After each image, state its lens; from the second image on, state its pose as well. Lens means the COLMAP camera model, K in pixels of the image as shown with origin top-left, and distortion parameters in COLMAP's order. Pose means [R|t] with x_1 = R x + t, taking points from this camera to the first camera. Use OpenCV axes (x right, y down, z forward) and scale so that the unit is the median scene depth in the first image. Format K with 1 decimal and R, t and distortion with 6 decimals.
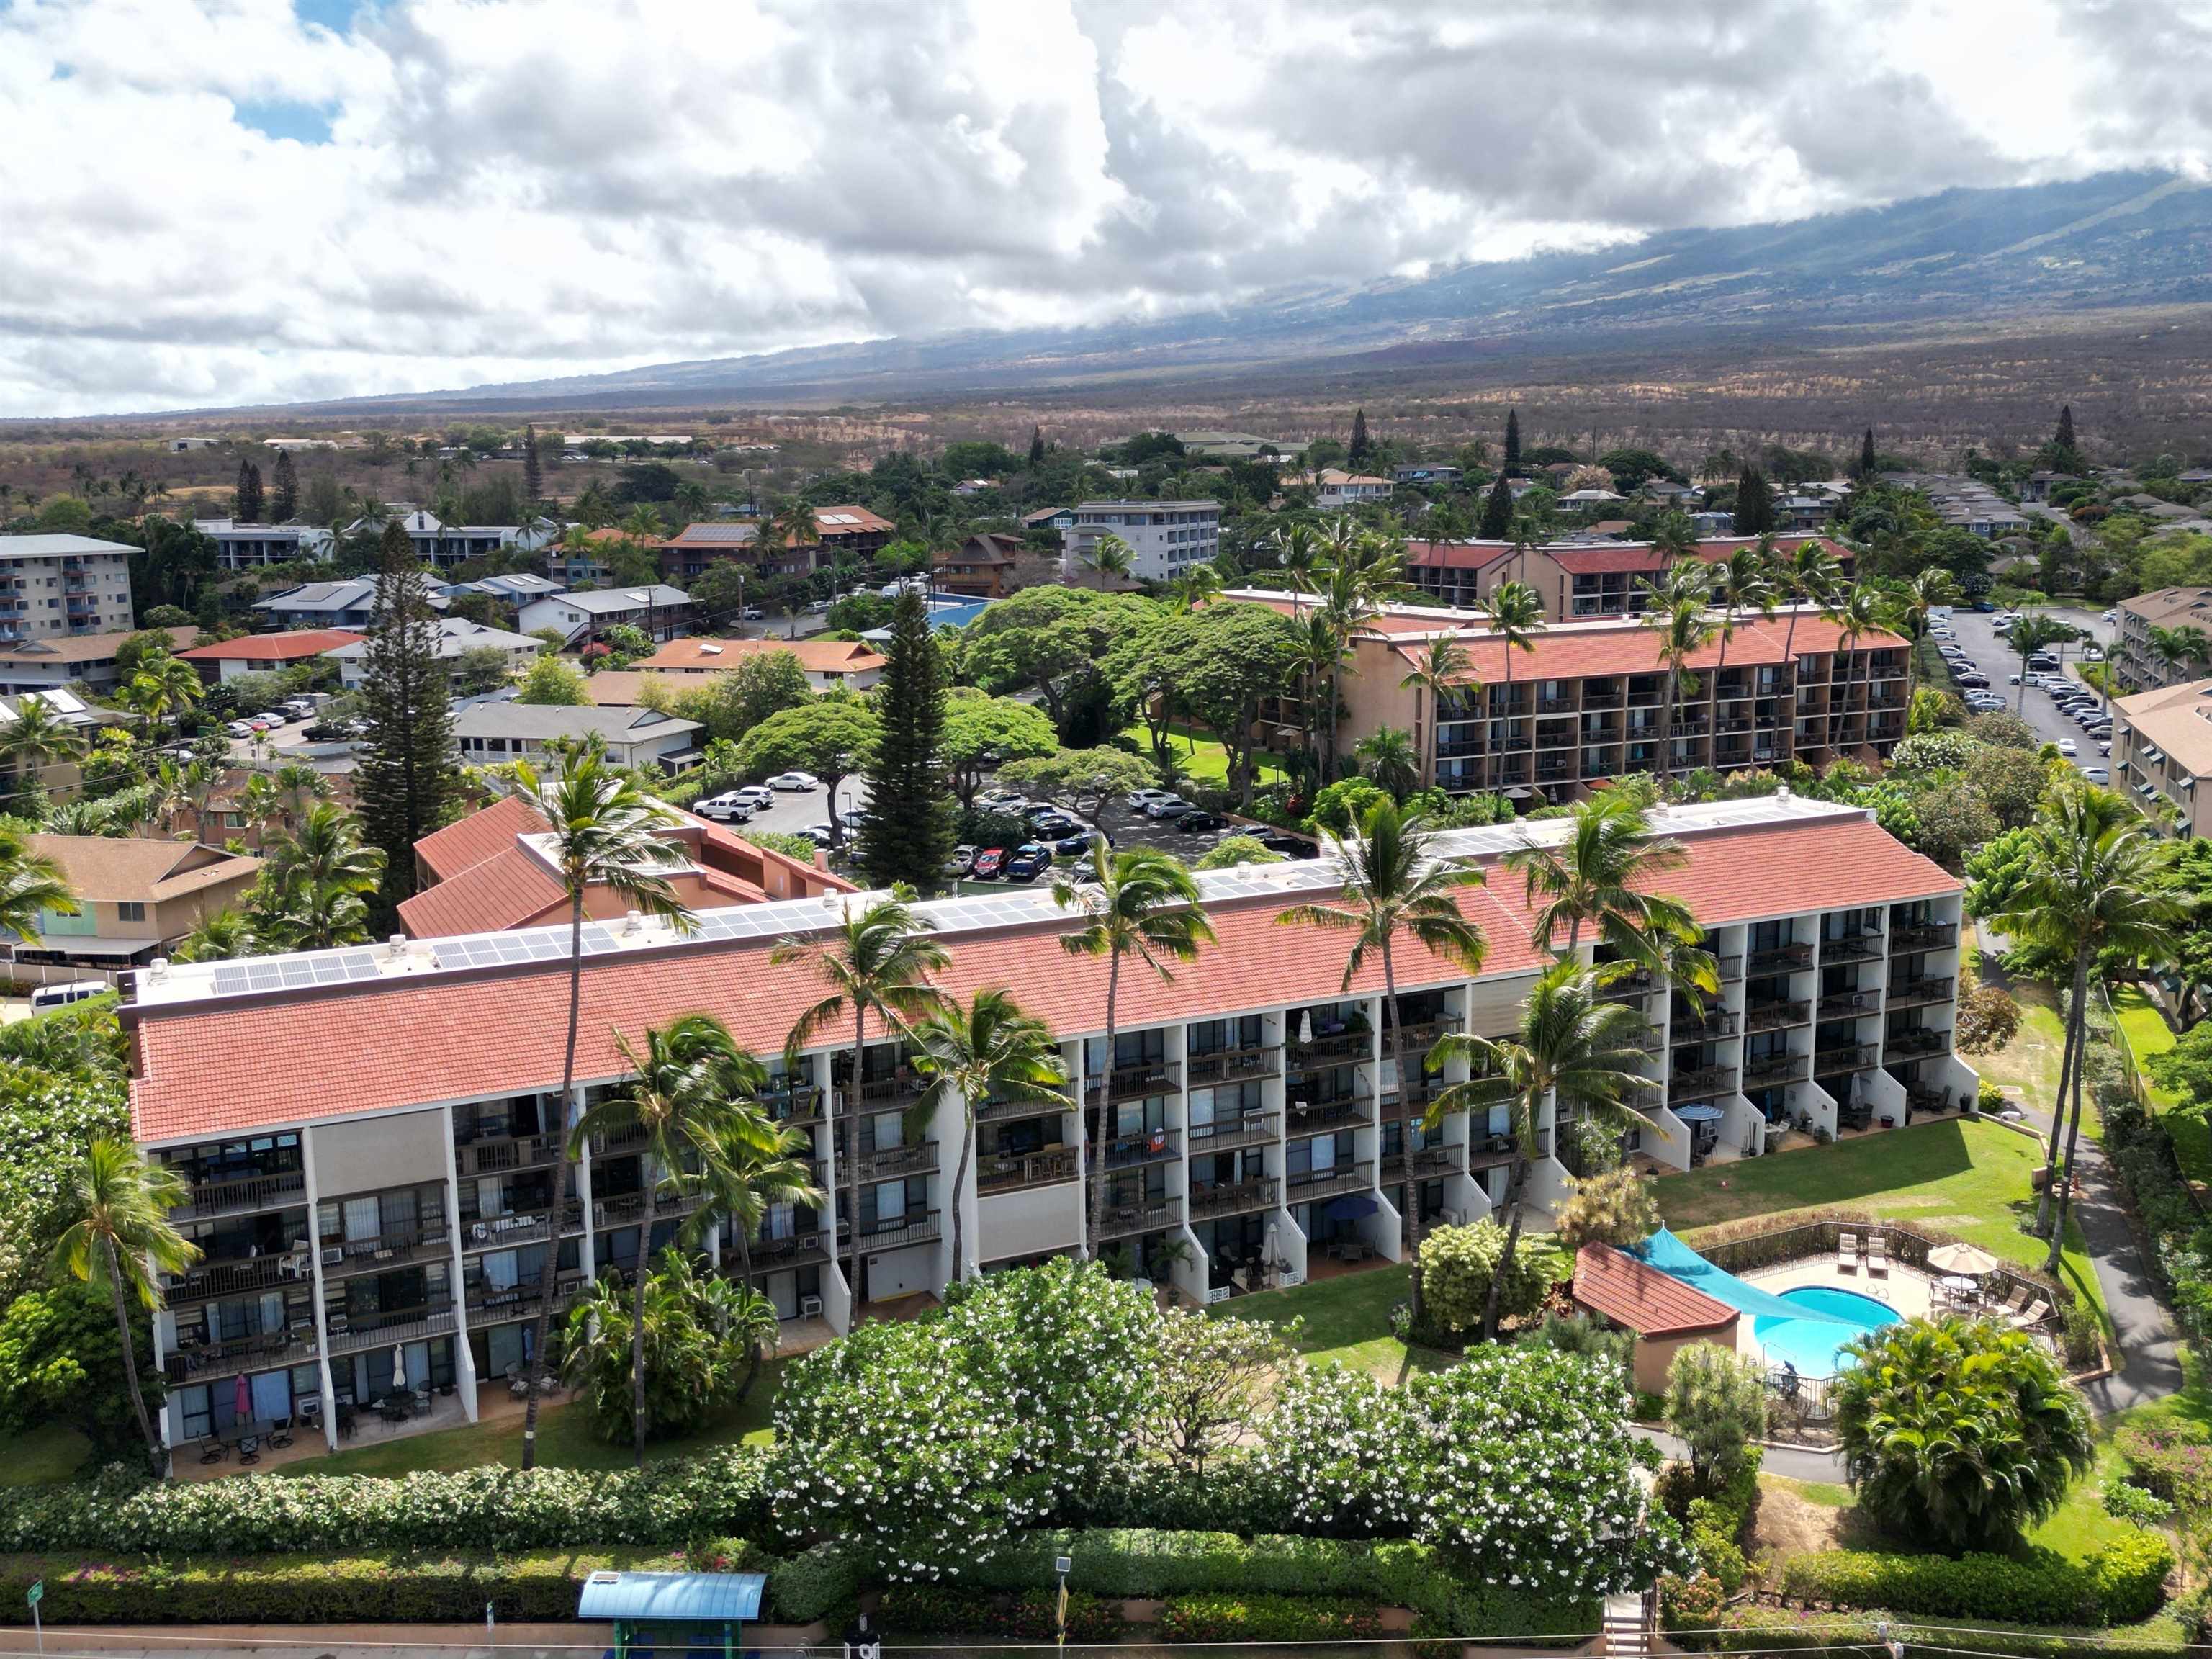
lens RADIAL K [[1967.1, 0, 1106.0], [0, 1967.1, 829.5], [0, 0, 1]] dist [0.071213, -0.084689]
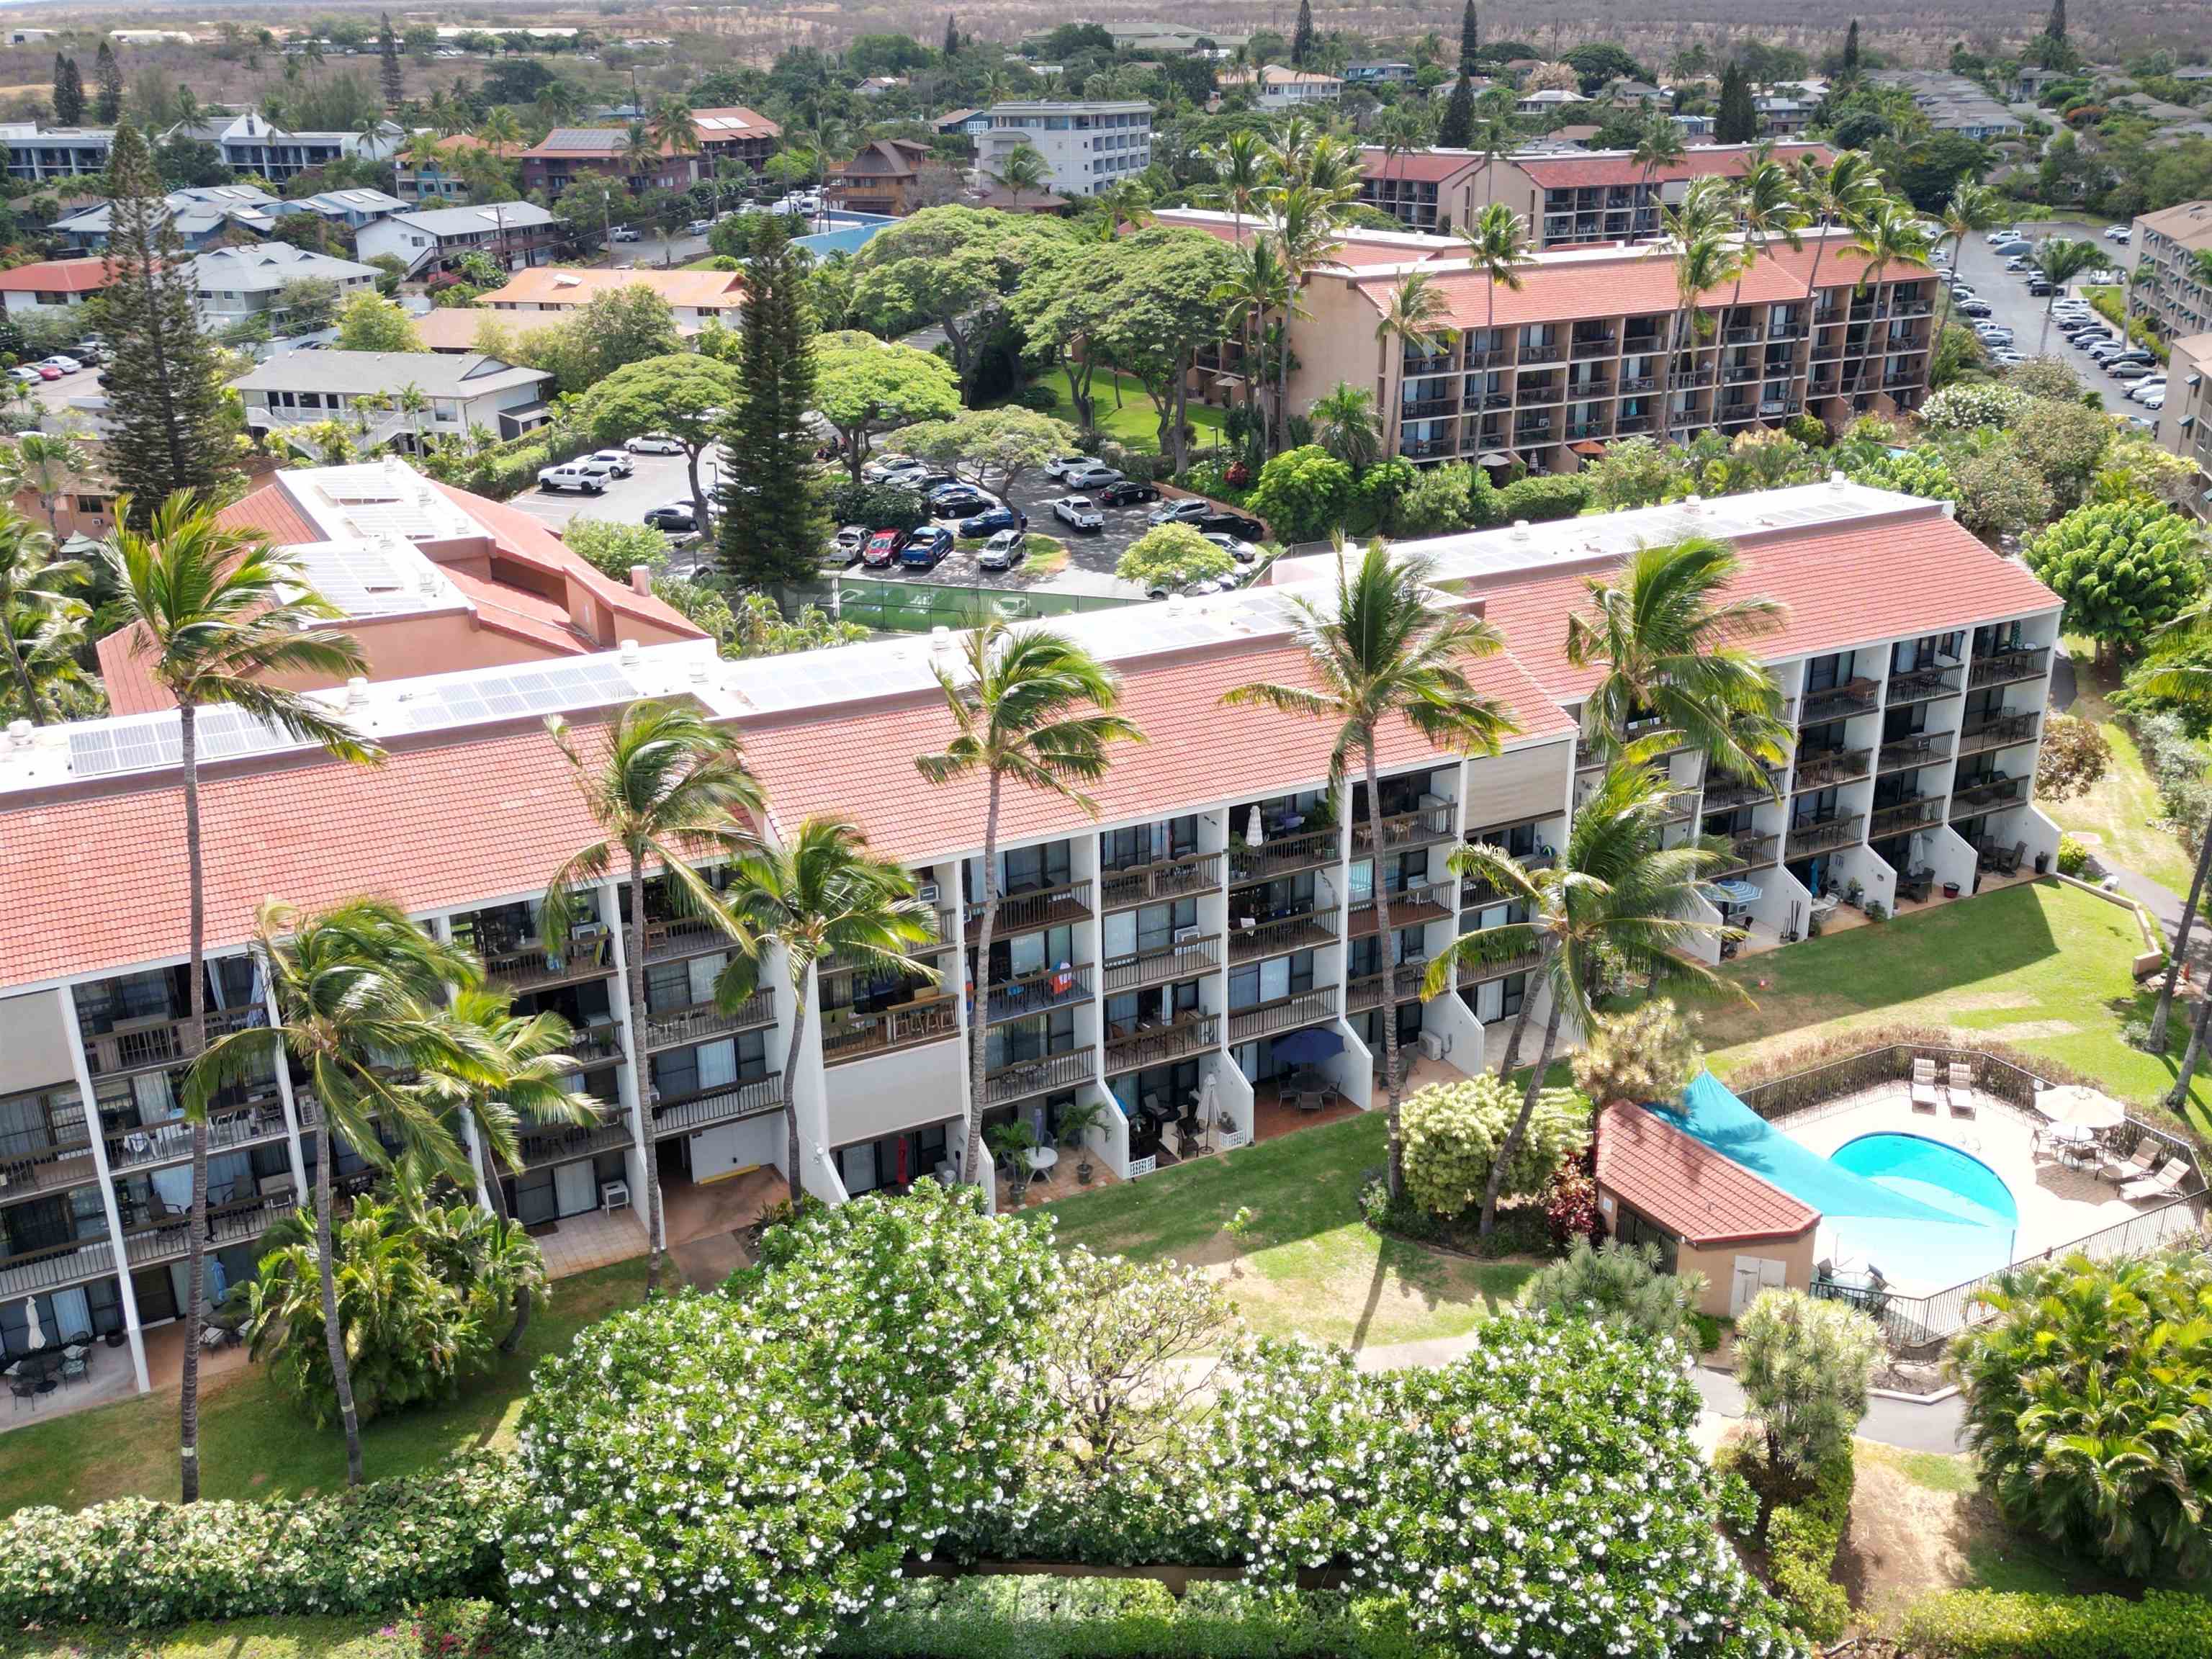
lens RADIAL K [[1967.1, 0, 1106.0], [0, 1967.1, 829.5], [0, 0, 1]] dist [0.071213, -0.084689]
pose [[0.999403, -0.011697, 0.032504, 0.015471], [0.005484, 0.982714, 0.185049, -0.033778], [-0.034107, -0.184761, 0.982192, 0.210365]]
